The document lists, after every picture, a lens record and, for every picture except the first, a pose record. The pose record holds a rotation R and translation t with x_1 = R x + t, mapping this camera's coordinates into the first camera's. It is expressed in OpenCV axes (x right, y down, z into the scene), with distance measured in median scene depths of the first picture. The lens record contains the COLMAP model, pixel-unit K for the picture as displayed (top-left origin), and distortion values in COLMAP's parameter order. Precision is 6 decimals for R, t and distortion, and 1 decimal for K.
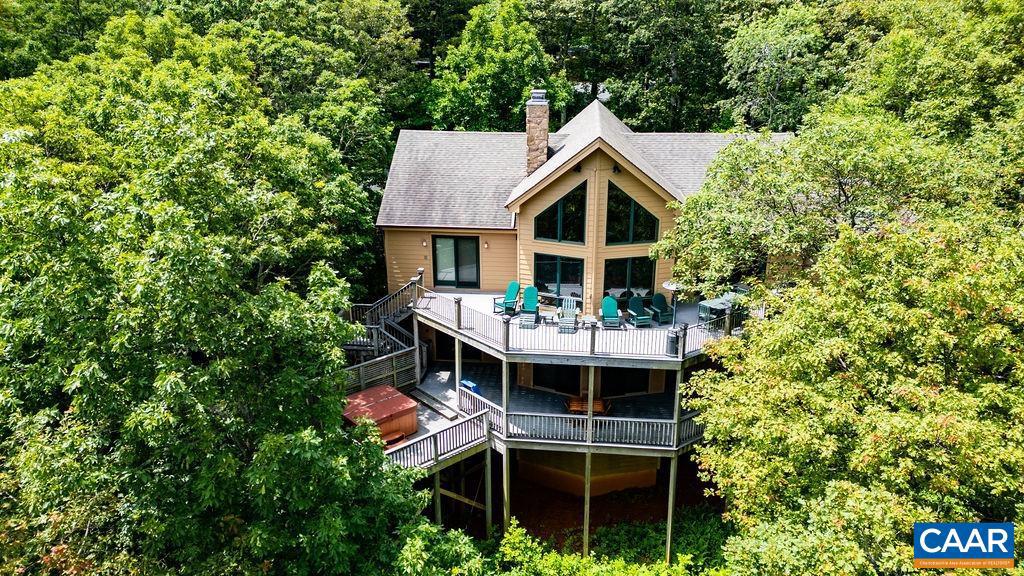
lens RADIAL K [[703.8, 0, 509.8], [0, 703.8, 281.6], [0, 0, 1]] dist [0.062074, -0.002520]
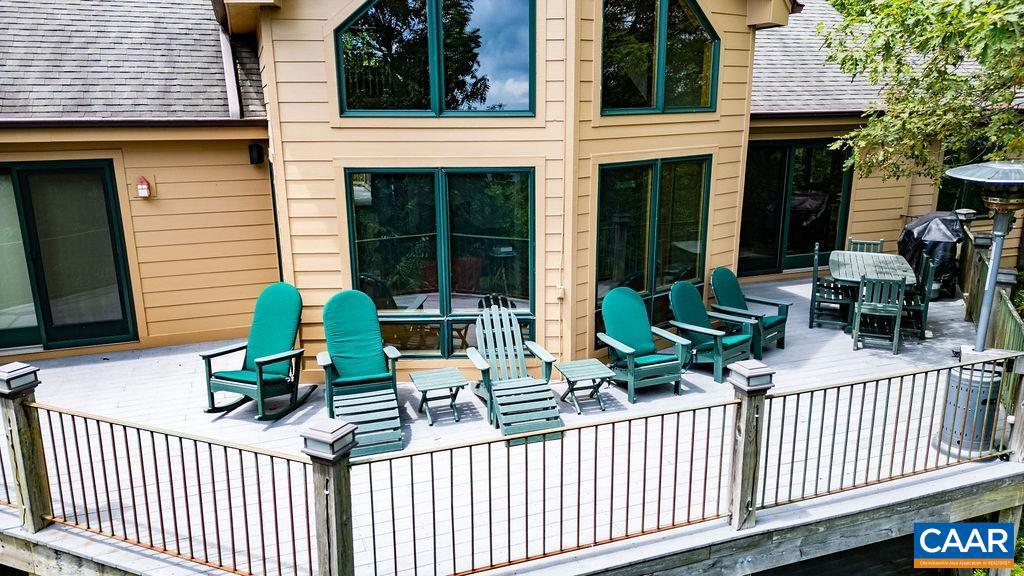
lens RADIAL K [[708.9, 0, 512.0], [0, 708.9, 288.0], [0, 0, 1]] dist [0.067849, -0.070064]
pose [[0.897576, -0.112234, 0.426333, -0.030482], [0.144268, 0.988583, -0.043486, 0.026412], [-0.416585, 0.100538, 0.903520, 0.719447]]
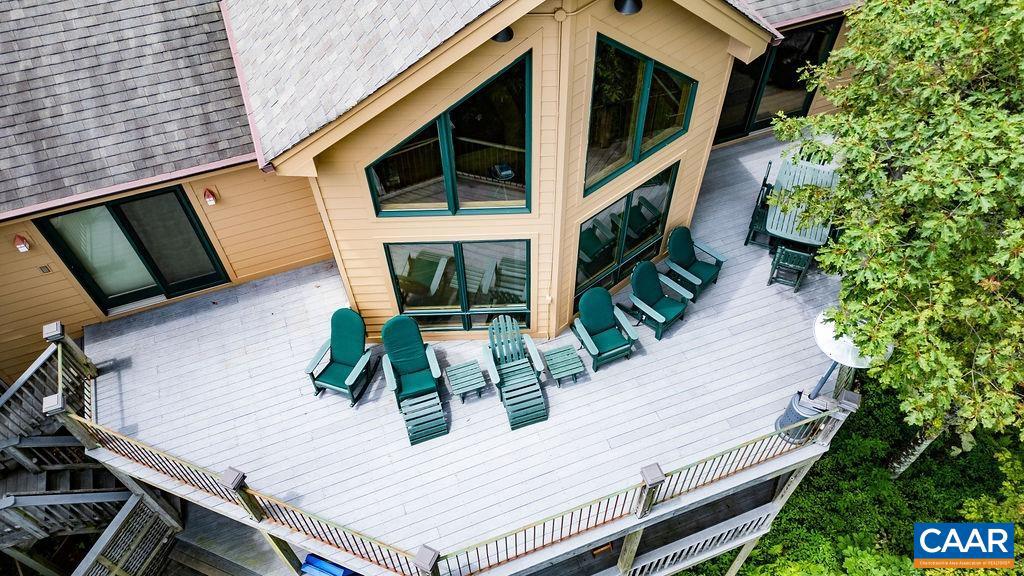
lens RADIAL K [[708.9, 0, 512.0], [0, 708.9, 288.0], [0, 0, 1]] dist [0.067849, -0.070064]
pose [[0.891541, -0.360243, 0.274553, -0.014093], [0.157359, 0.814749, 0.558052, -0.212816], [-0.424726, -0.454323, 0.783070, 0.674367]]
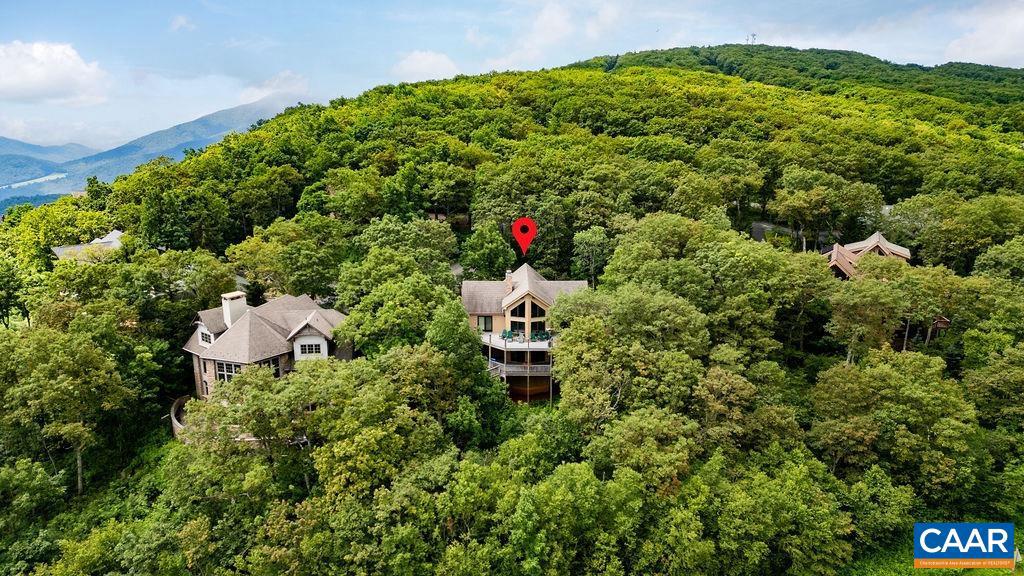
lens RADIAL K [[703.8, 0, 509.8], [0, 703.8, 281.6], [0, 0, 1]] dist [0.062074, -0.002520]
pose [[0.994338, -0.022571, 0.103837, -0.319625], [0.030800, 0.996451, -0.078342, 0.037740], [-0.101700, 0.081097, 0.991504, -2.411106]]
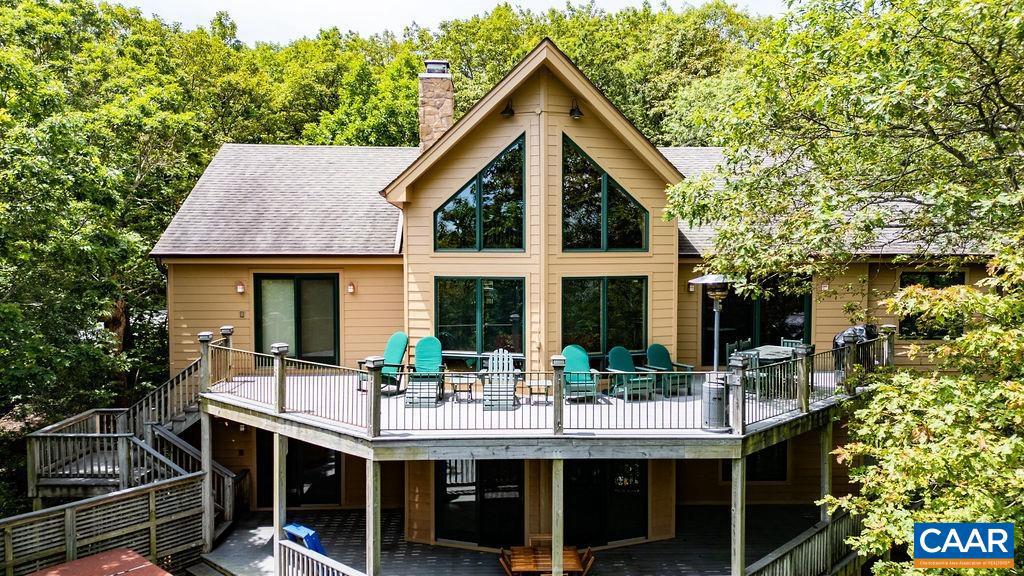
lens RADIAL K [[708.9, 0, 512.0], [0, 708.9, 288.0], [0, 0, 1]] dist [0.067849, -0.070064]
pose [[0.990337, -0.003619, 0.138635, 0.017752], [0.041462, 0.961663, -0.271083, 0.120903], [-0.132339, 0.274211, 0.952520, 0.457024]]
